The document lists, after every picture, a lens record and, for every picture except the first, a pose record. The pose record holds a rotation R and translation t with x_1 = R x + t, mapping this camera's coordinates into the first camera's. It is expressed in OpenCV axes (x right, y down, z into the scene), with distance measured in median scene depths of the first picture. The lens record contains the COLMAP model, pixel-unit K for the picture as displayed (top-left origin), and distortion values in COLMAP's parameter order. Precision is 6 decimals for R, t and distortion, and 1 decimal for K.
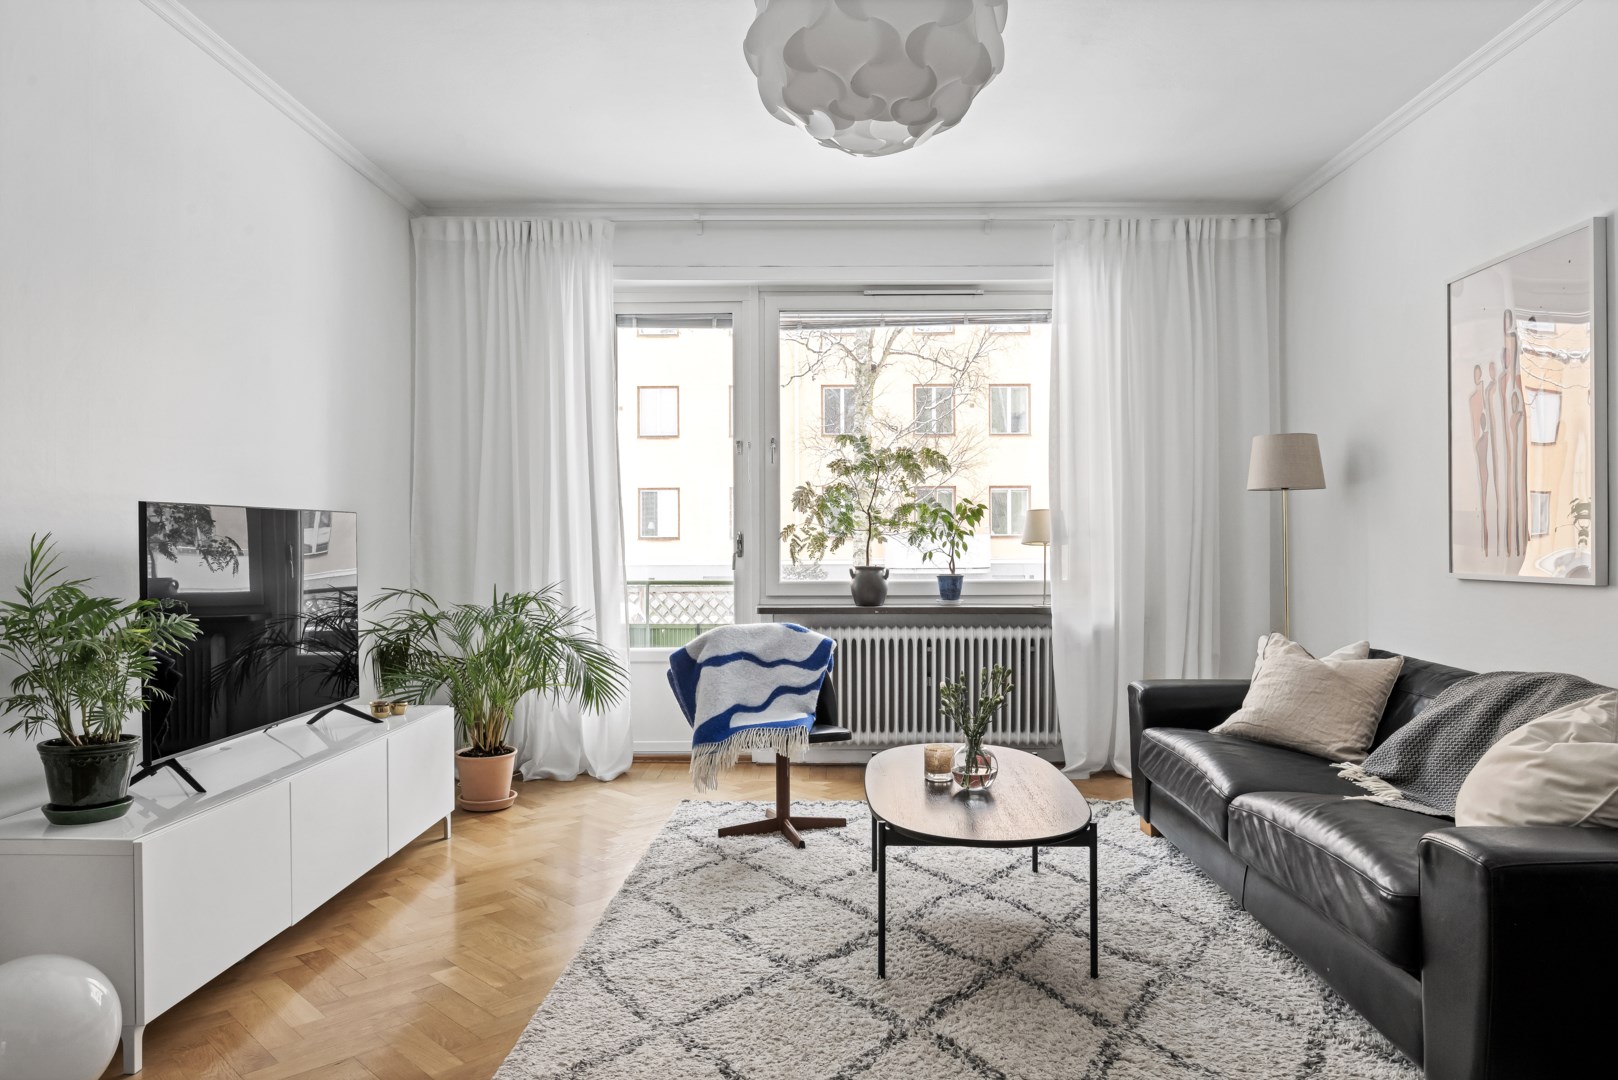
lens RADIAL K [[1102.4, 0, 809.0], [0, 1102.4, 540.0], [0, 0, 1]] dist [-0.002773, 0.000455]
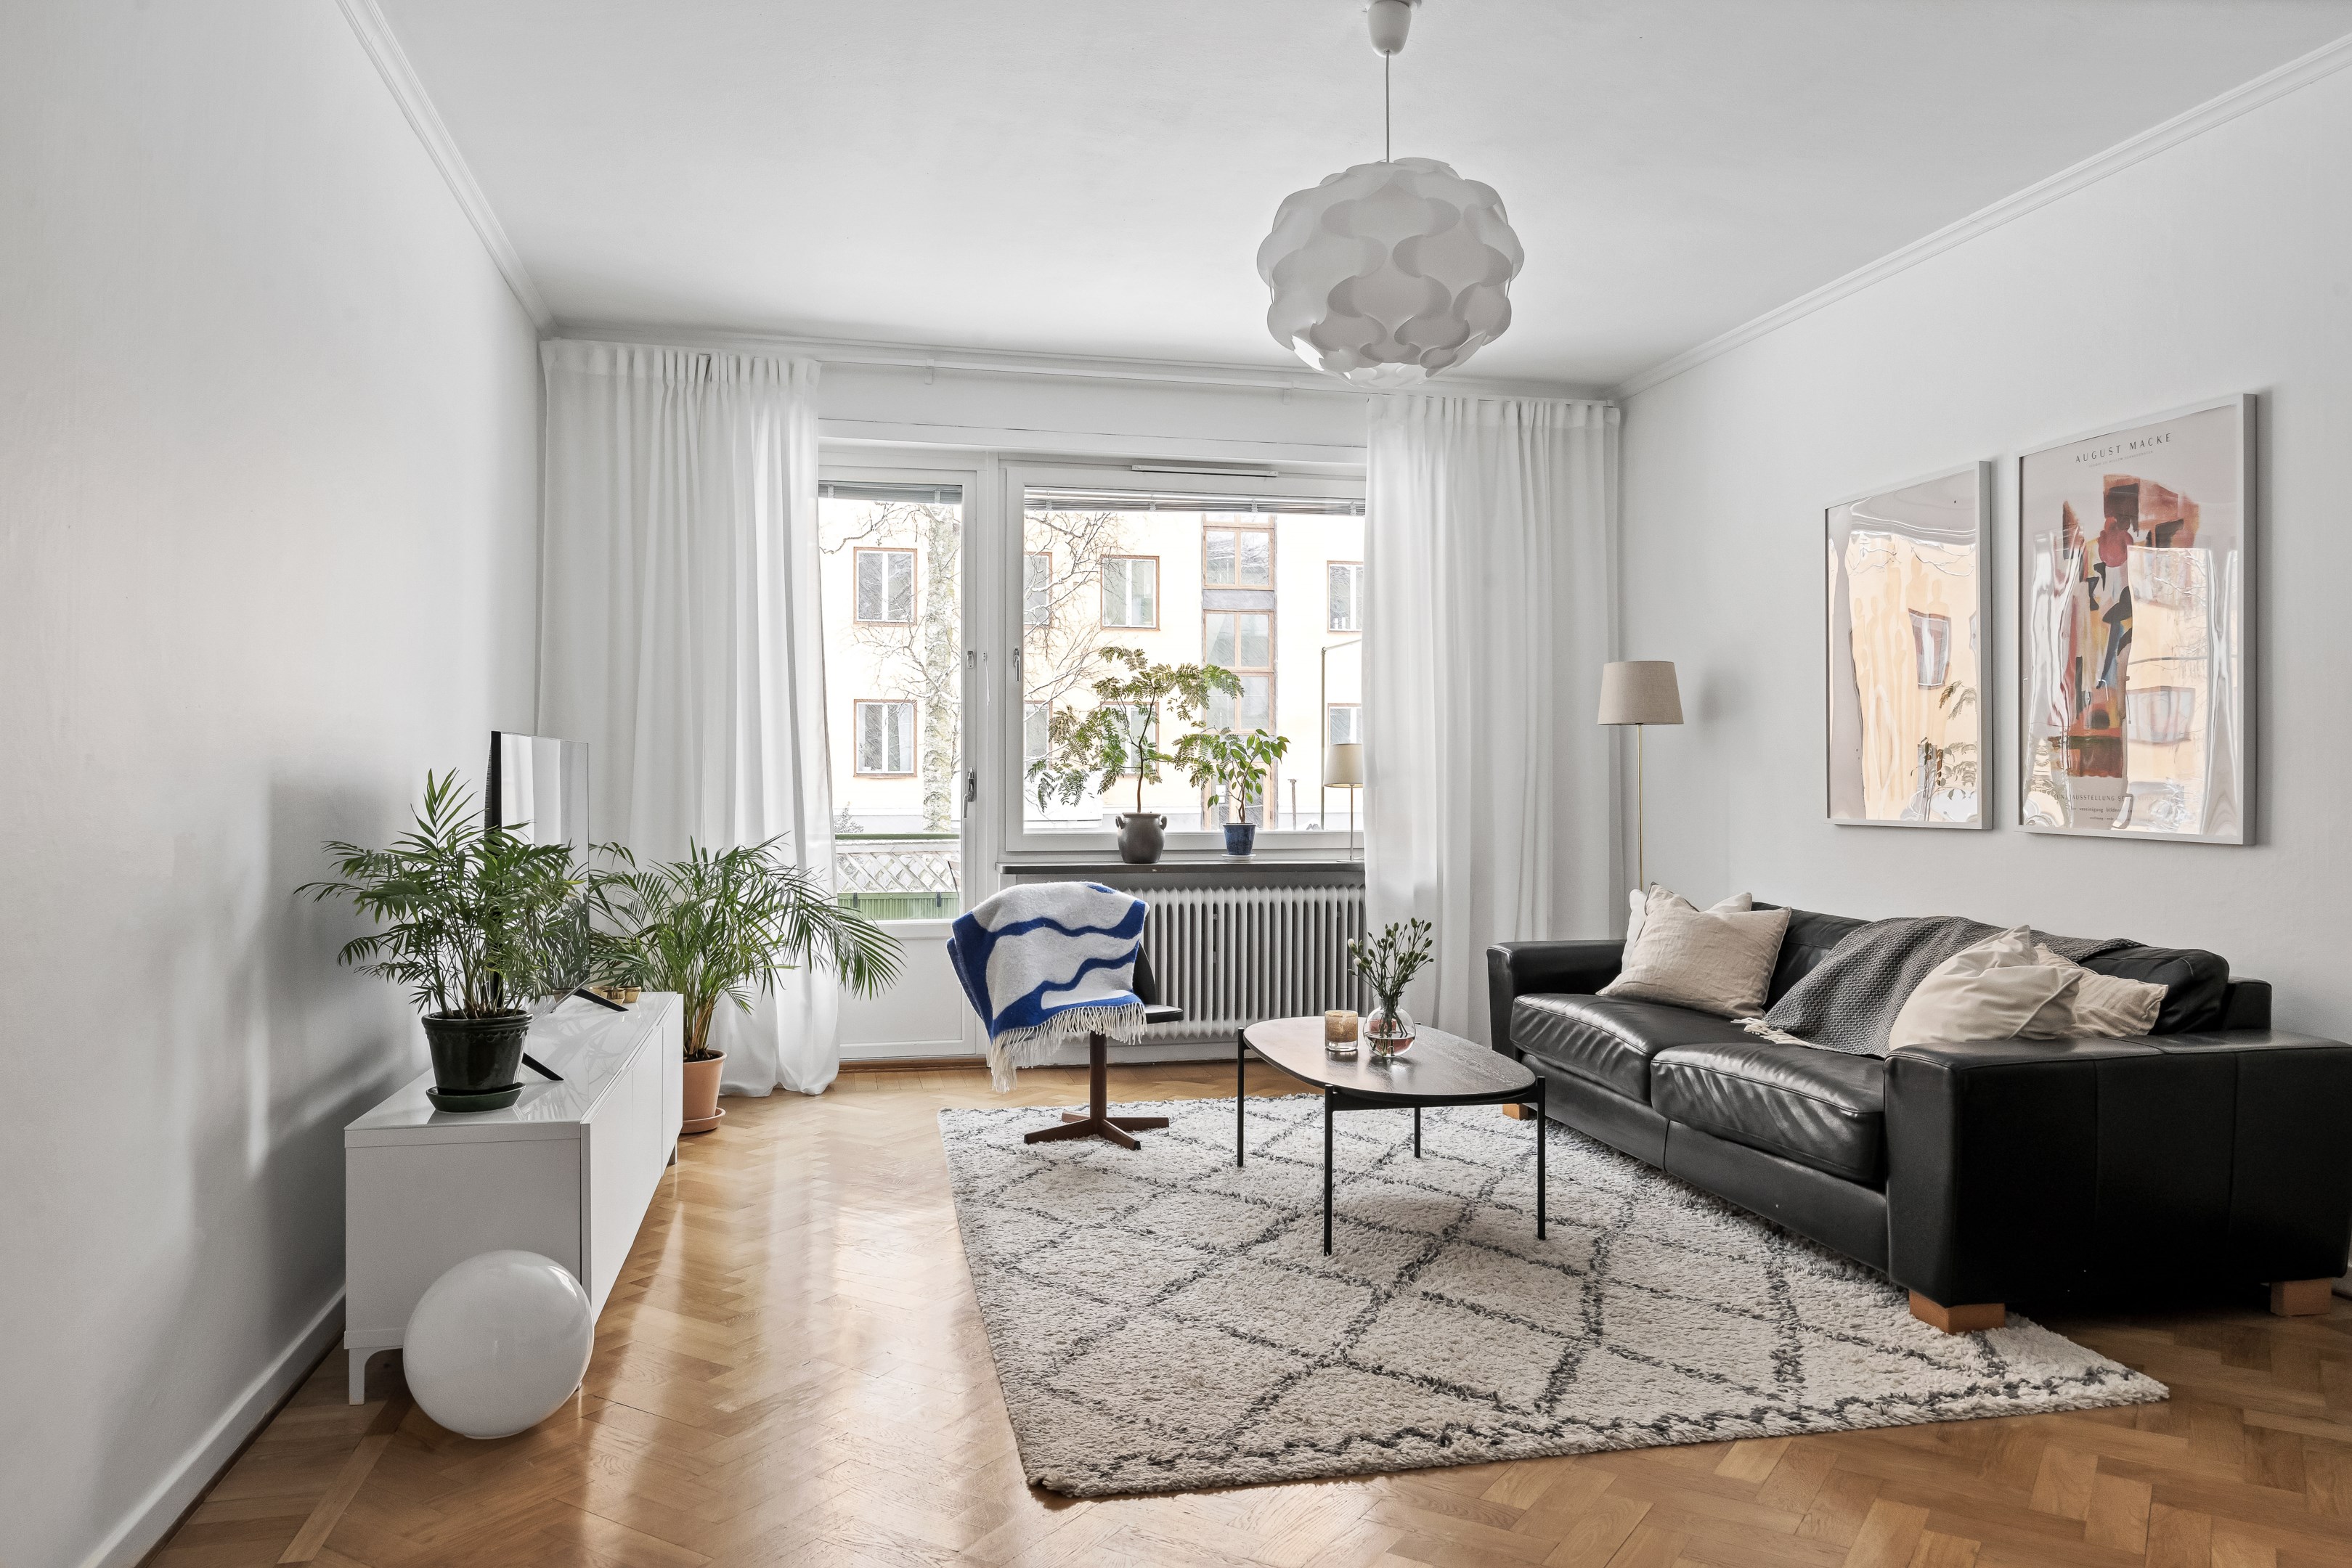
lens RADIAL K [[1675.4, 0, 1171.8], [0, 1675.4, 759.8], [0, 0, 1]] dist [-0.002271, -0.001072]
pose [[0.972840, 0.006905, 0.231377, -0.209855], [-0.004201, 0.999917, -0.012175, -0.000049], [-0.231442, 0.010873, 0.972788, -0.183498]]
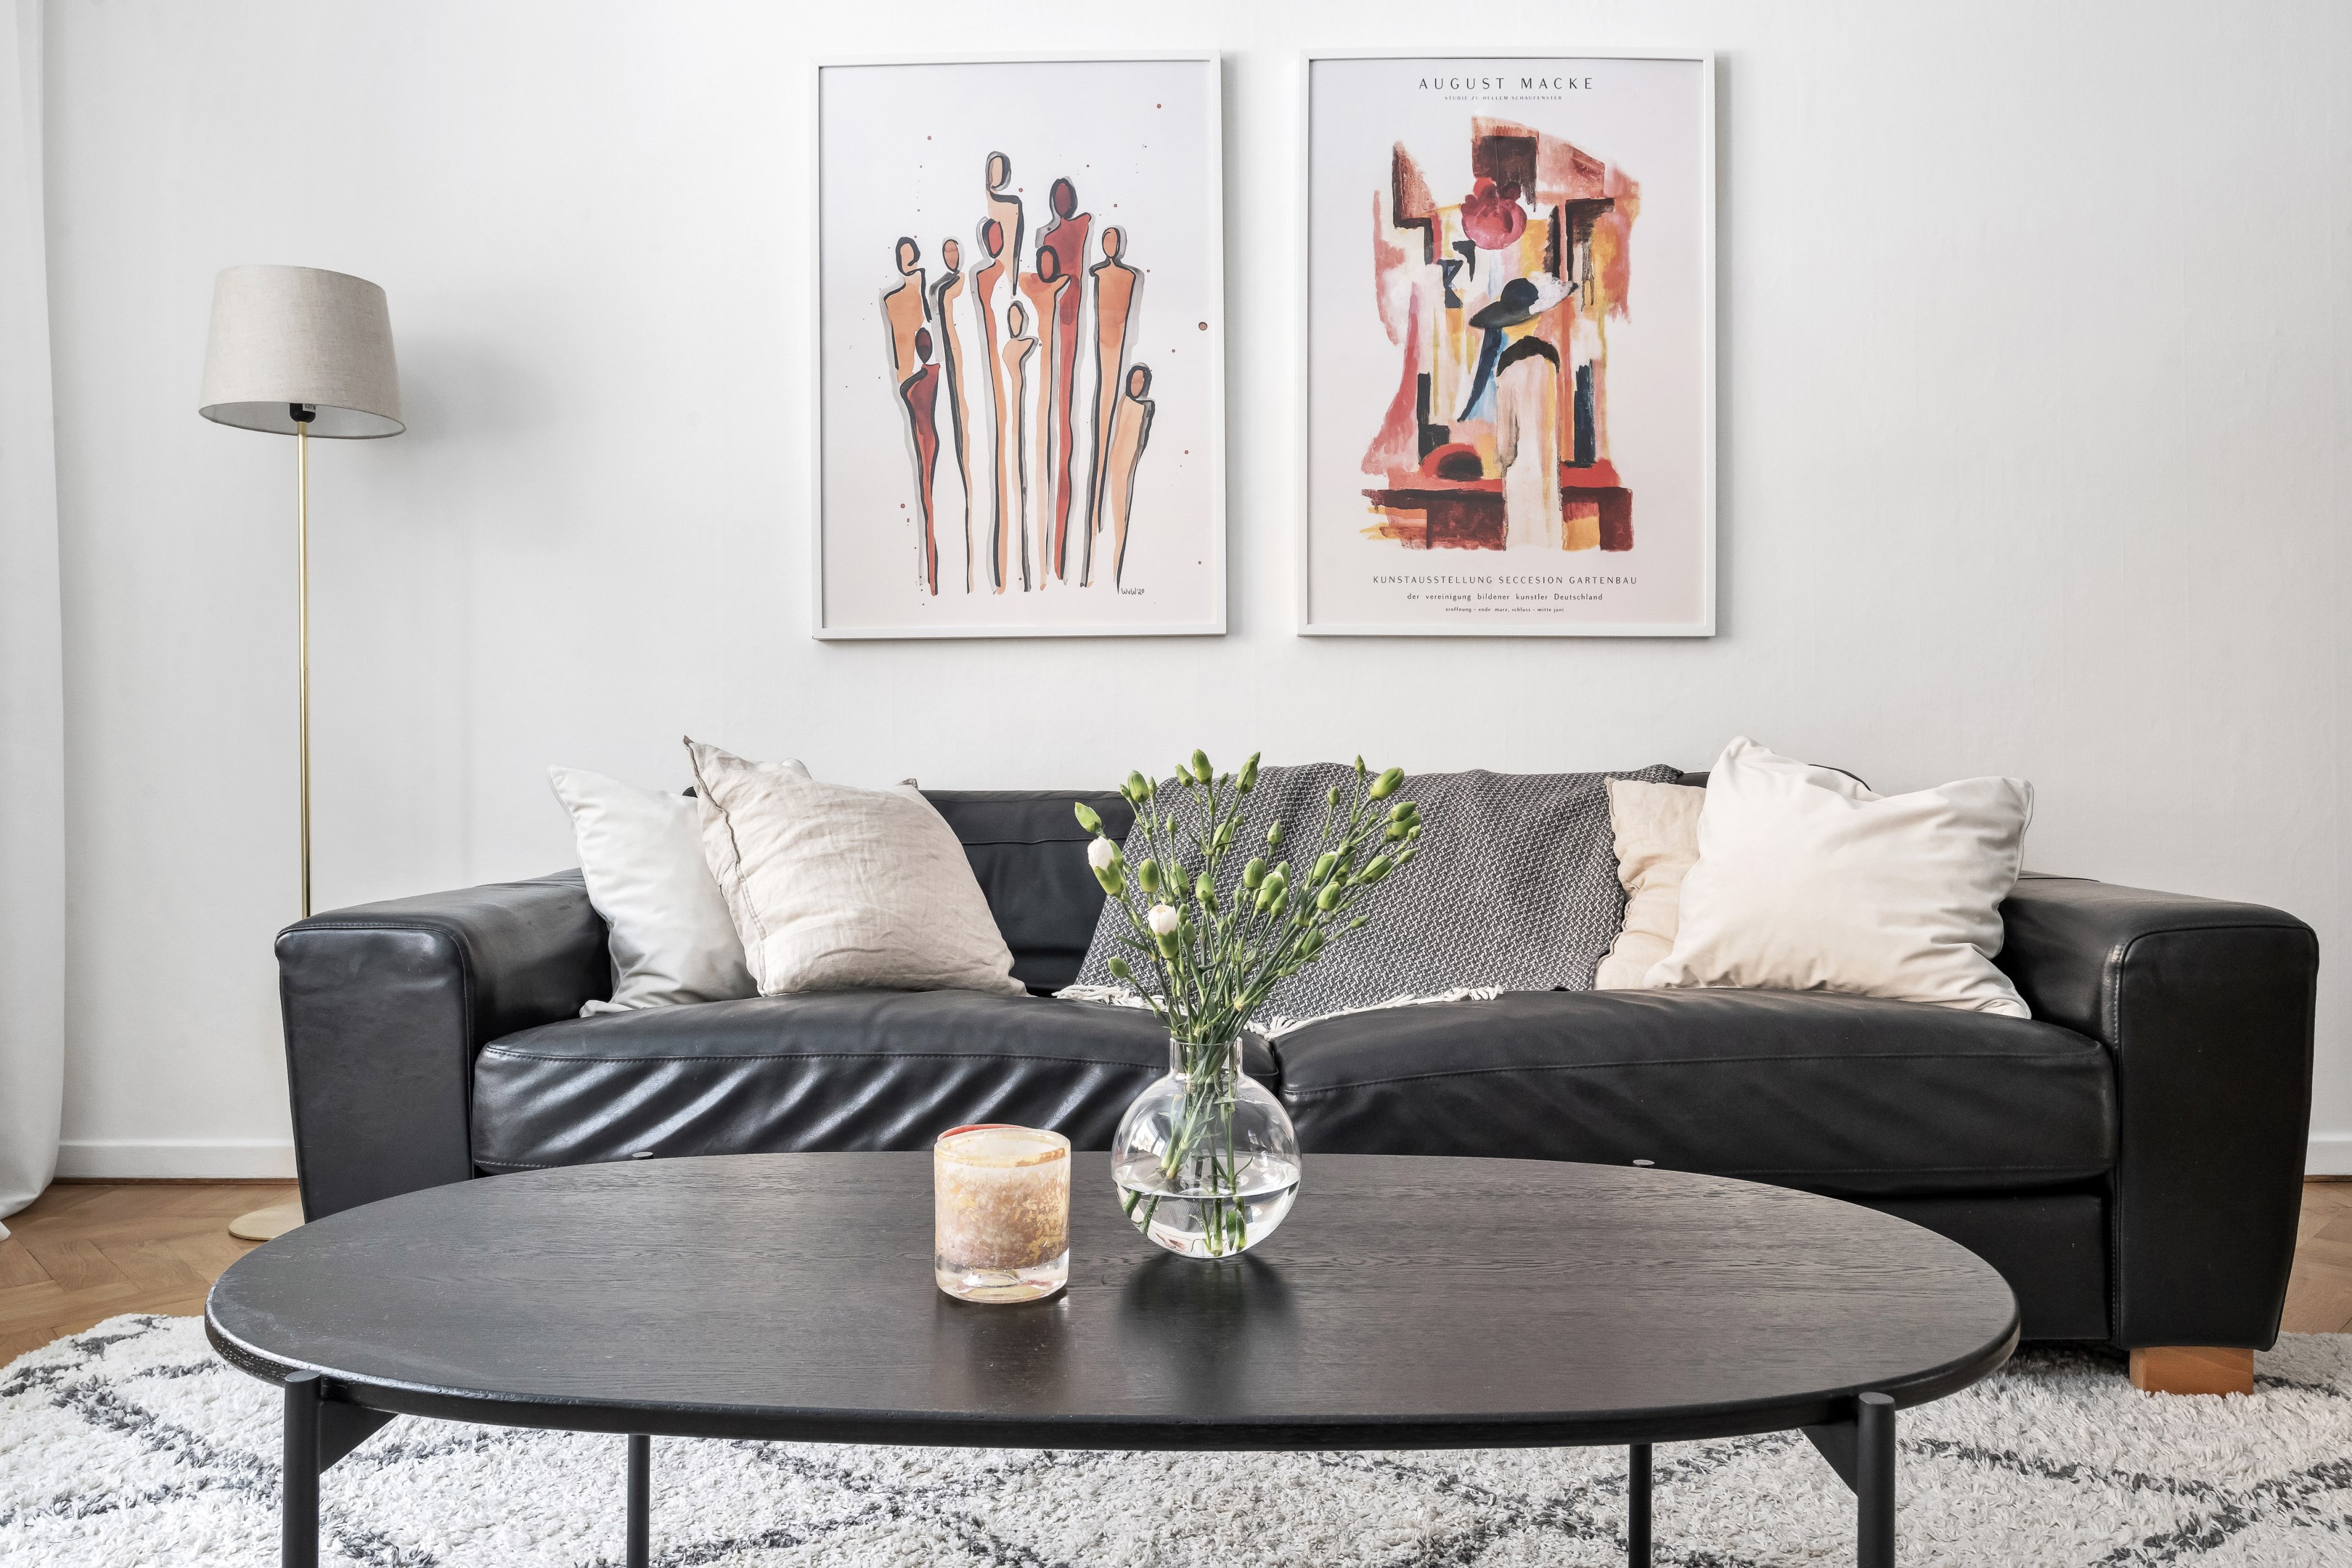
lens RADIAL K [[1641.9, 0, 1176.0], [0, 1641.9, 784.0], [0, 0, 1]] dist [-0.034981, 0.000752]
pose [[0.013084, -0.005278, 0.999900, -0.132298], [0.004280, 0.999977, 0.005222, 0.072916], [-0.999905, 0.004212, 0.013107, 0.607936]]
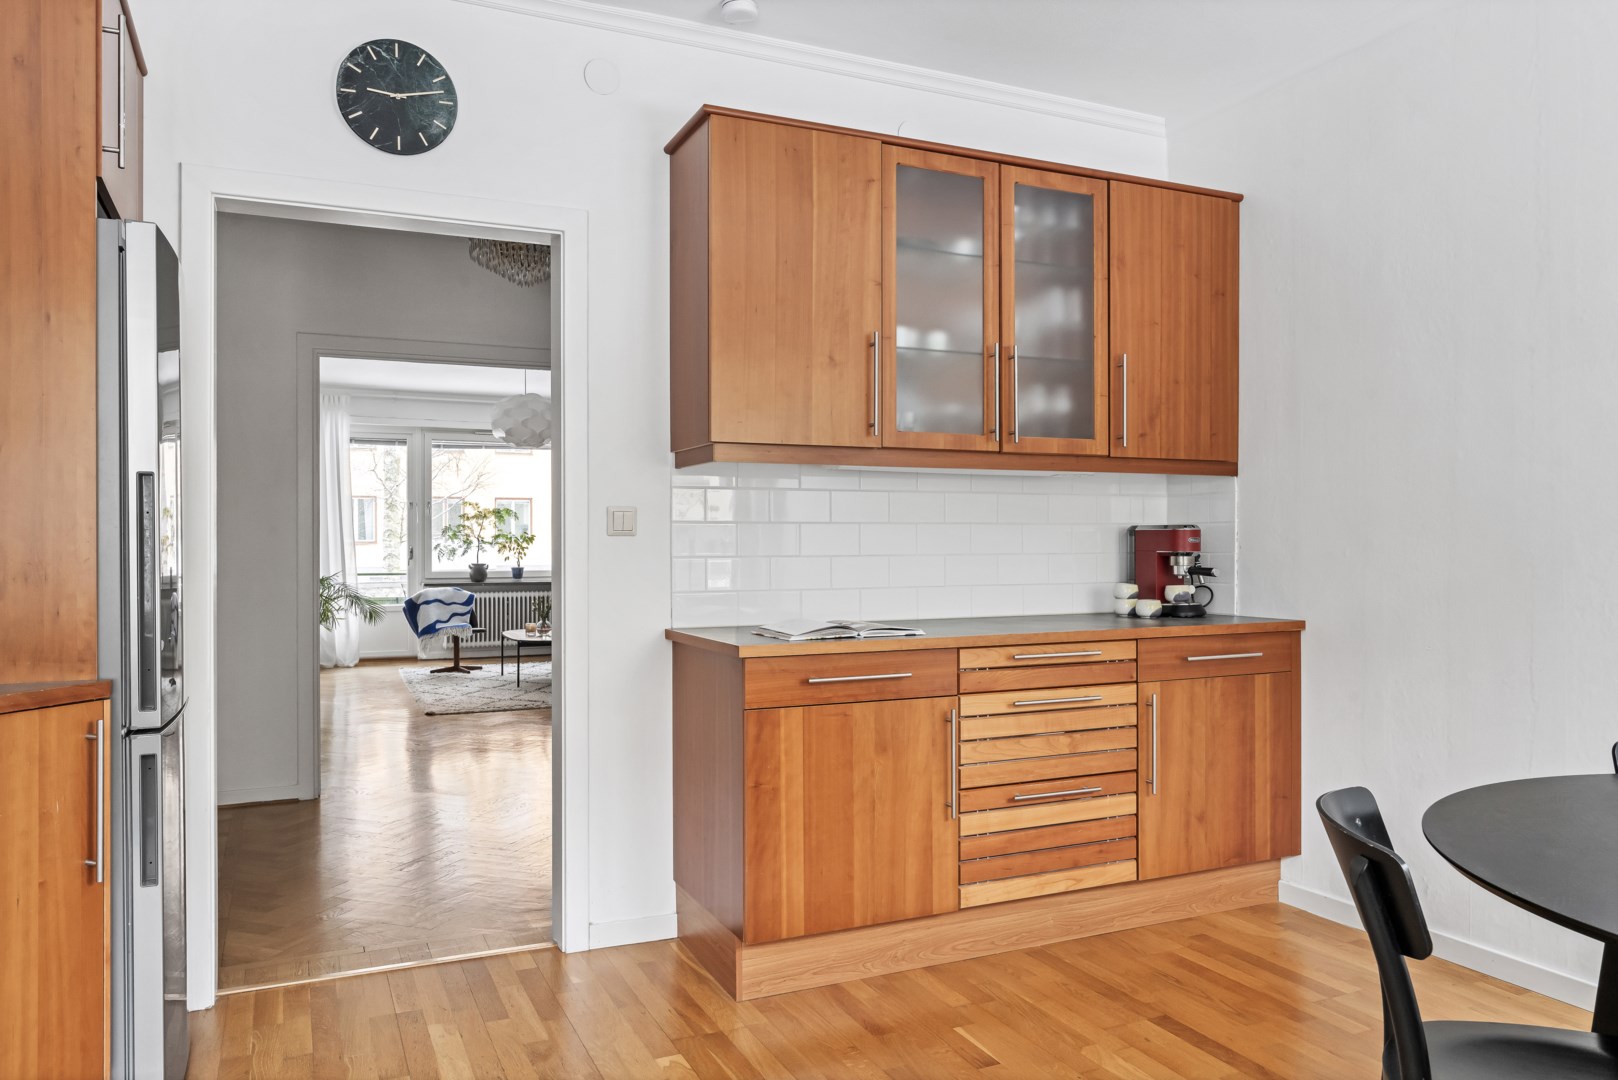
lens RADIAL K [[1156.9, 0, 842.9], [0, 1156.9, 549.1], [0, 0, 1]] dist [0.000080, -0.000476]
pose [[0.891540, 0.000921, 0.452941, -0.338608], [-0.003527, 0.999982, 0.004910, -0.017790], [-0.452928, -0.005975, 0.891527, -1.339080]]
